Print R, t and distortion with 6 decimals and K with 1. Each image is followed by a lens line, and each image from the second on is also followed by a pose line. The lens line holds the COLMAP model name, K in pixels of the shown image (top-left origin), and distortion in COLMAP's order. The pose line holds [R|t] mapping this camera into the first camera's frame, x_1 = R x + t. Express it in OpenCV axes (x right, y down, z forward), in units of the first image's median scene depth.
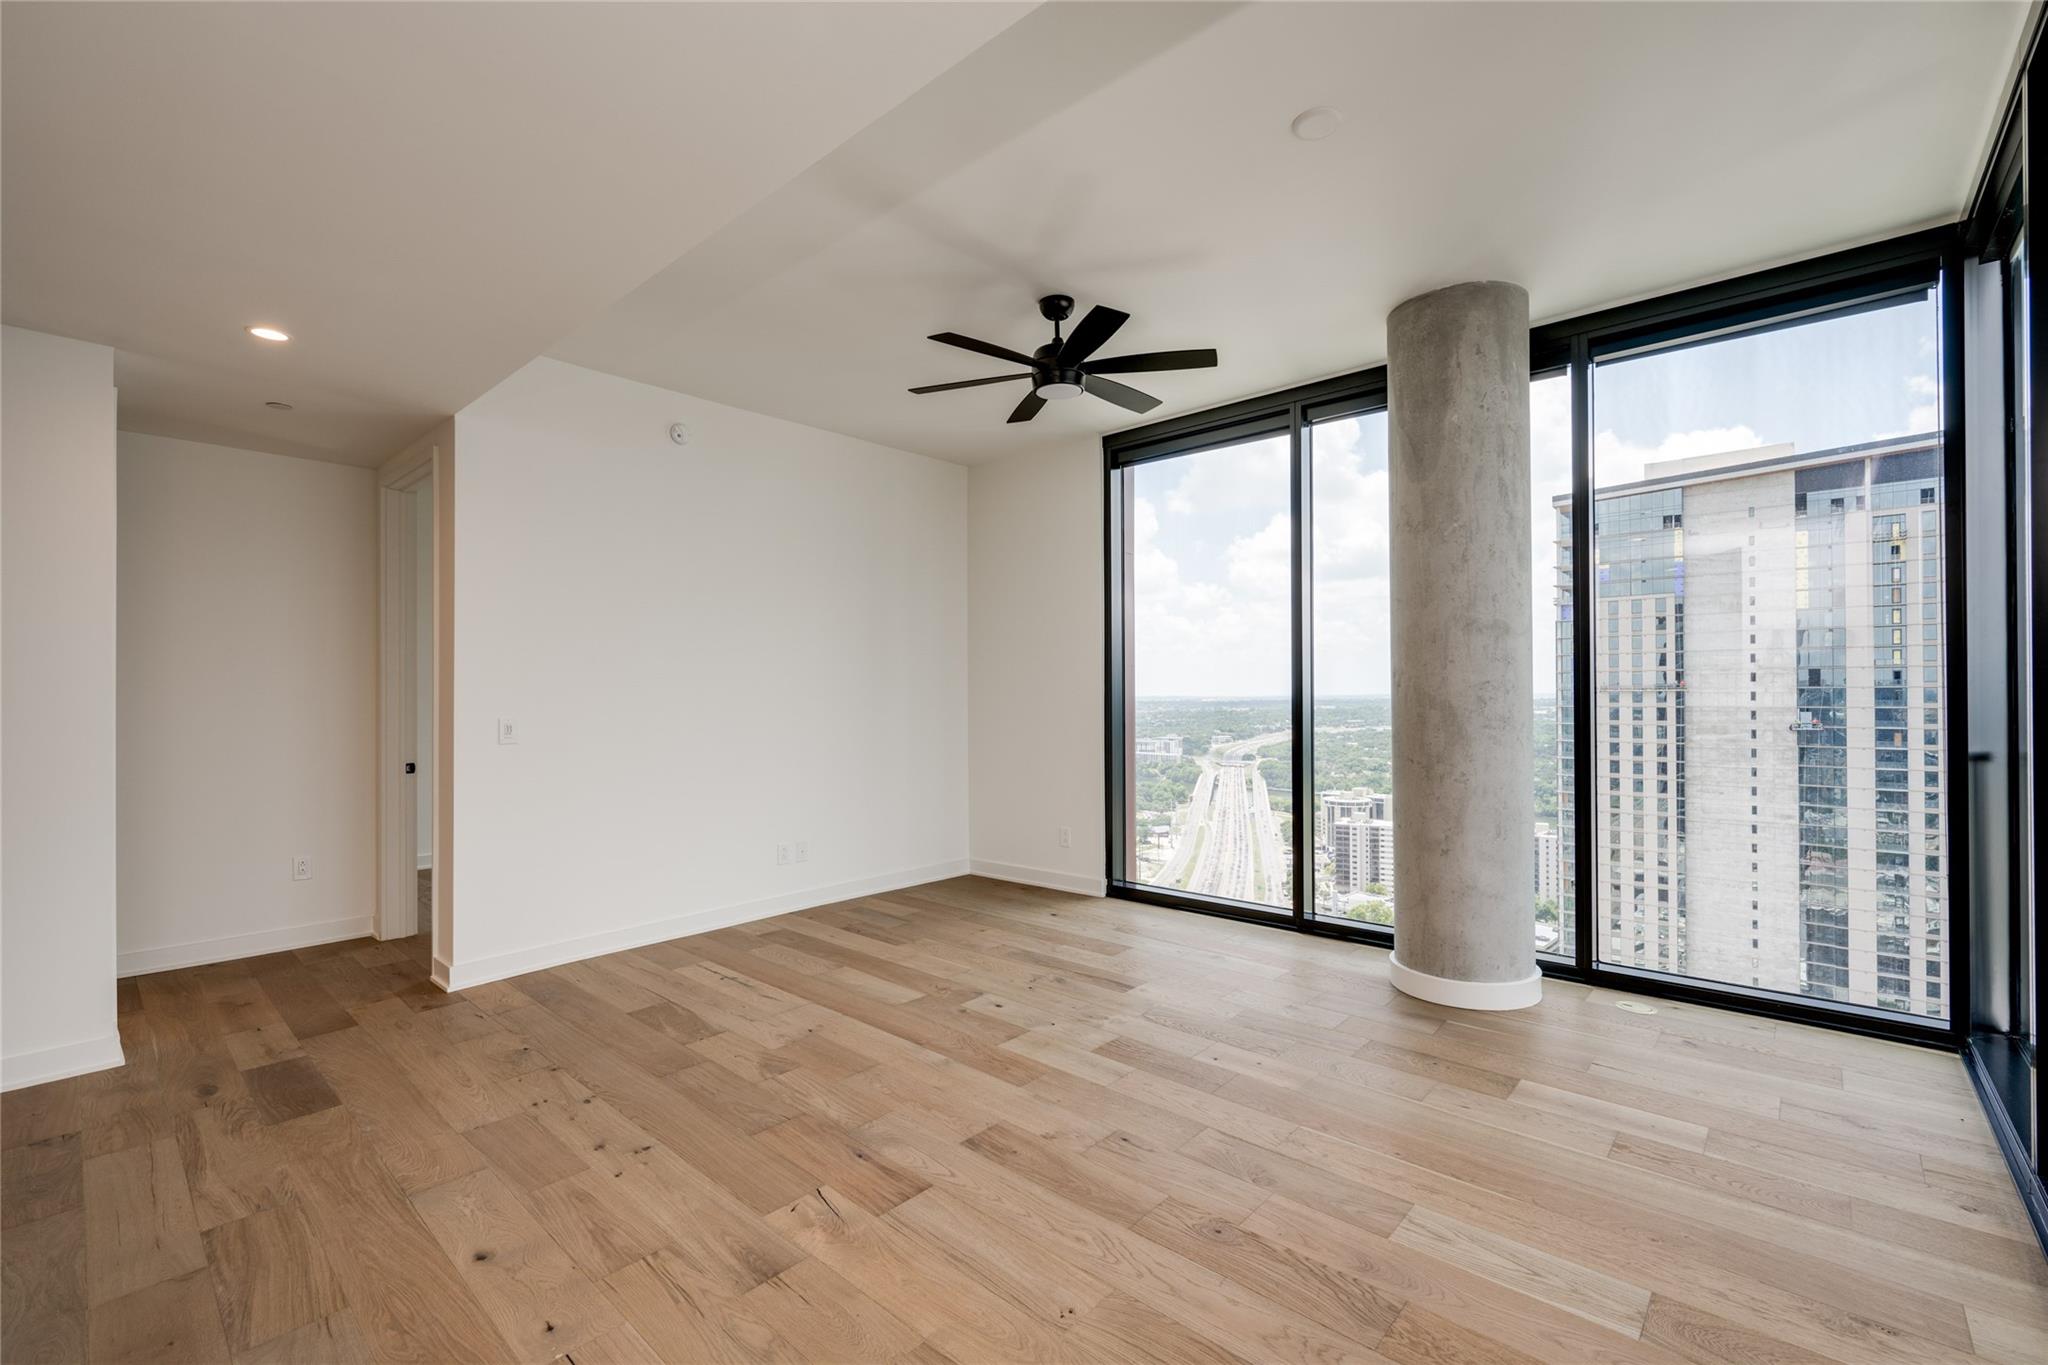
lens RADIAL K [[865.5, 0, 1044.2], [0, 865.5, 690.3], [0, 0, 1]] dist [-0.003912, 0.001797]
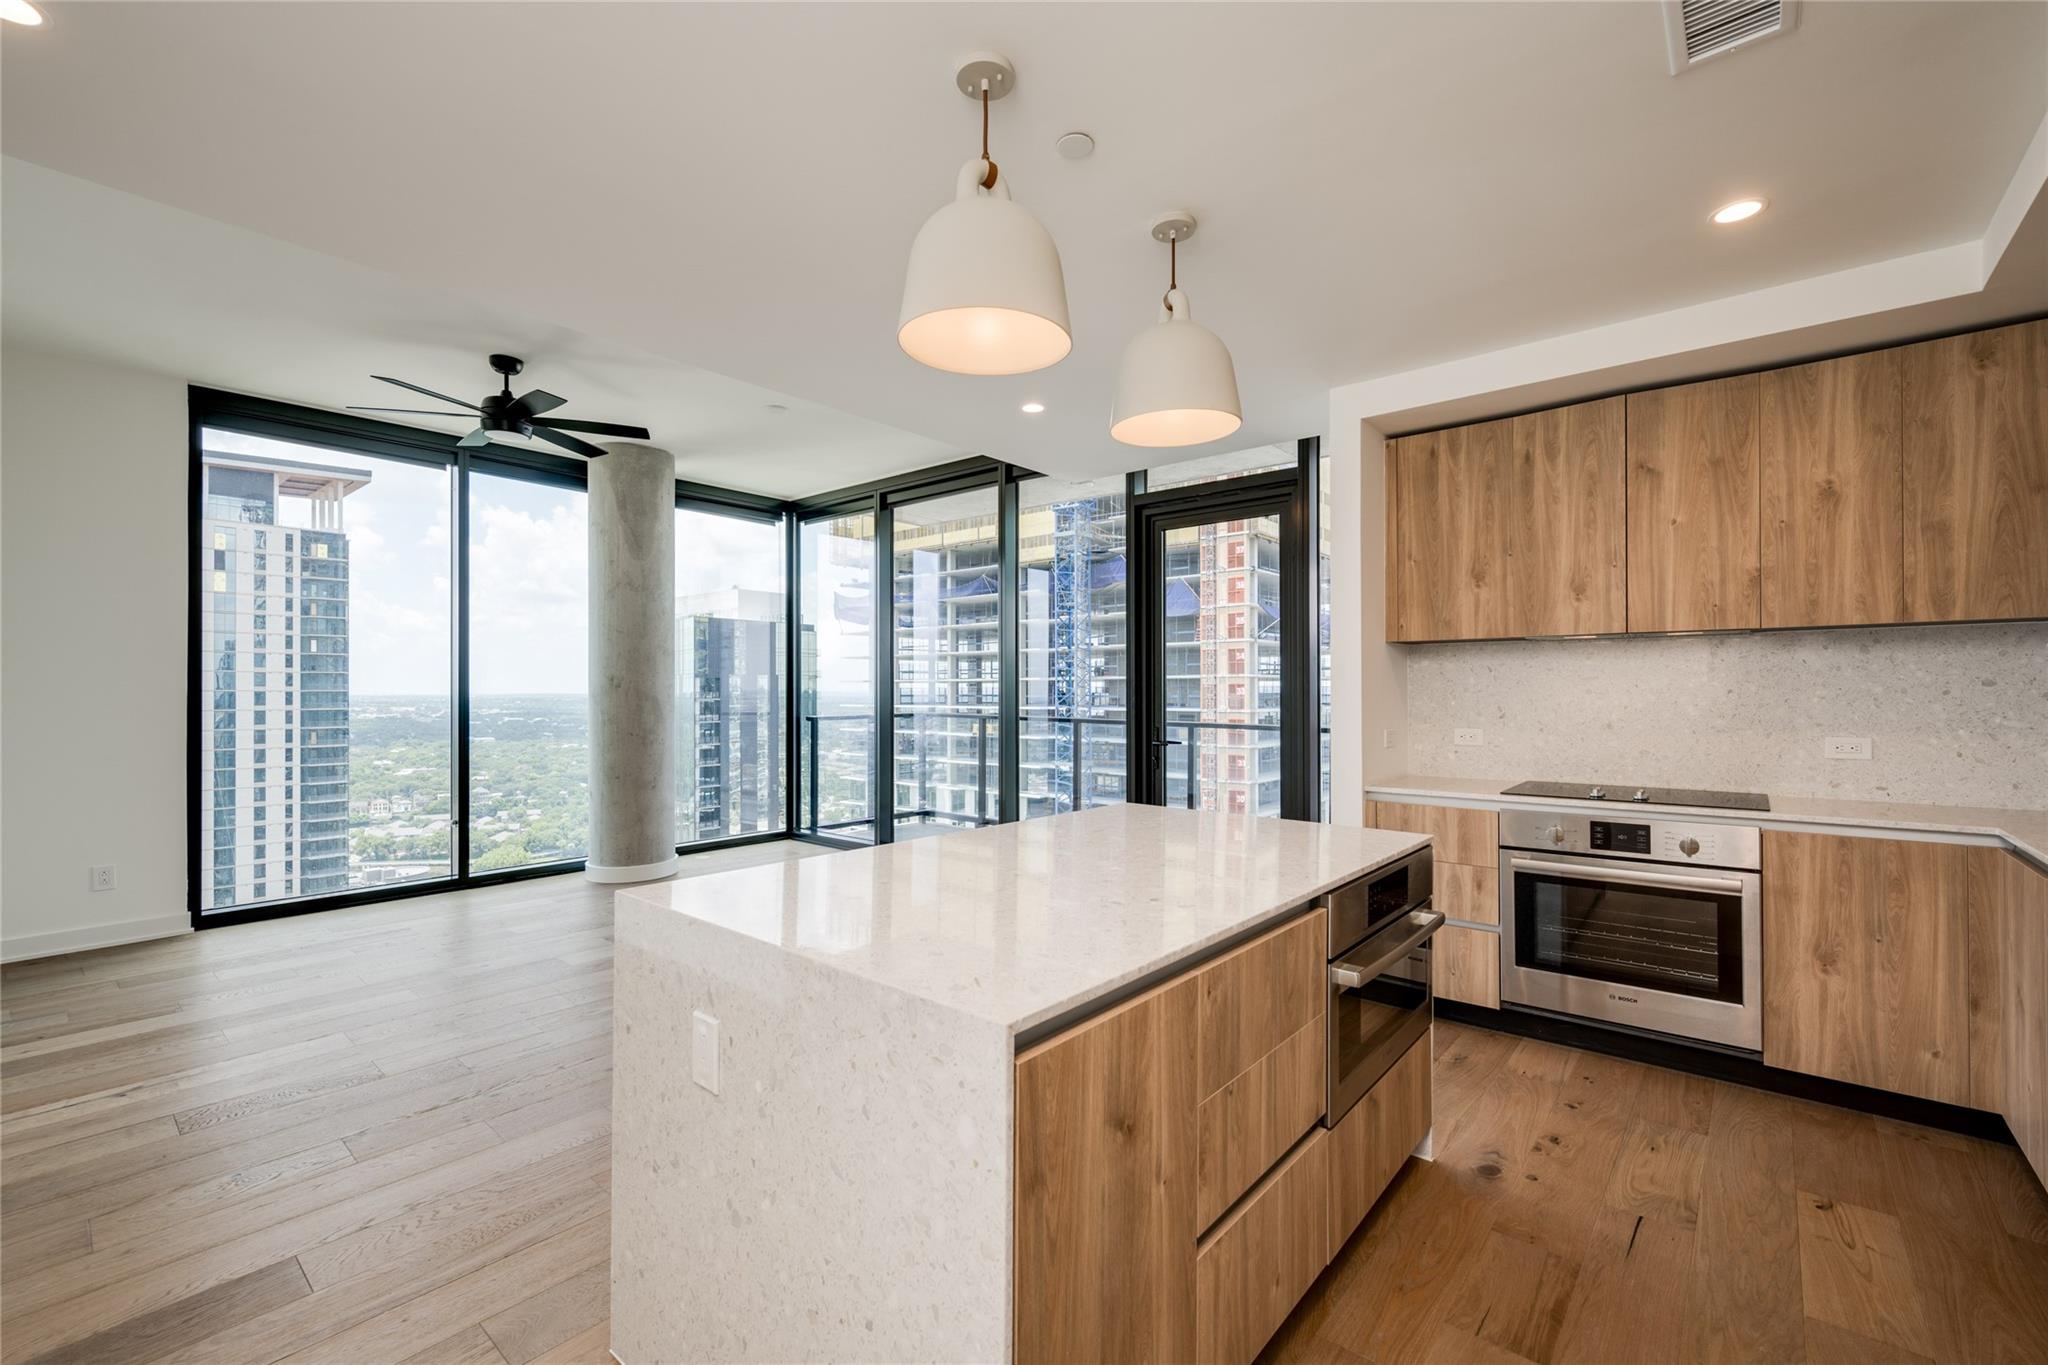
lens RADIAL K [[865.5, 0, 1026.1], [0, 865.5, 689.5], [0, 0, 1]] dist [-0.003912, 0.001797]
pose [[-0.009415, 0.006434, 0.999935, -1.349273], [-0.002318, 0.999976, -0.006456, 0.009459], [-0.999953, -0.002379, -0.009400, 0.339976]]
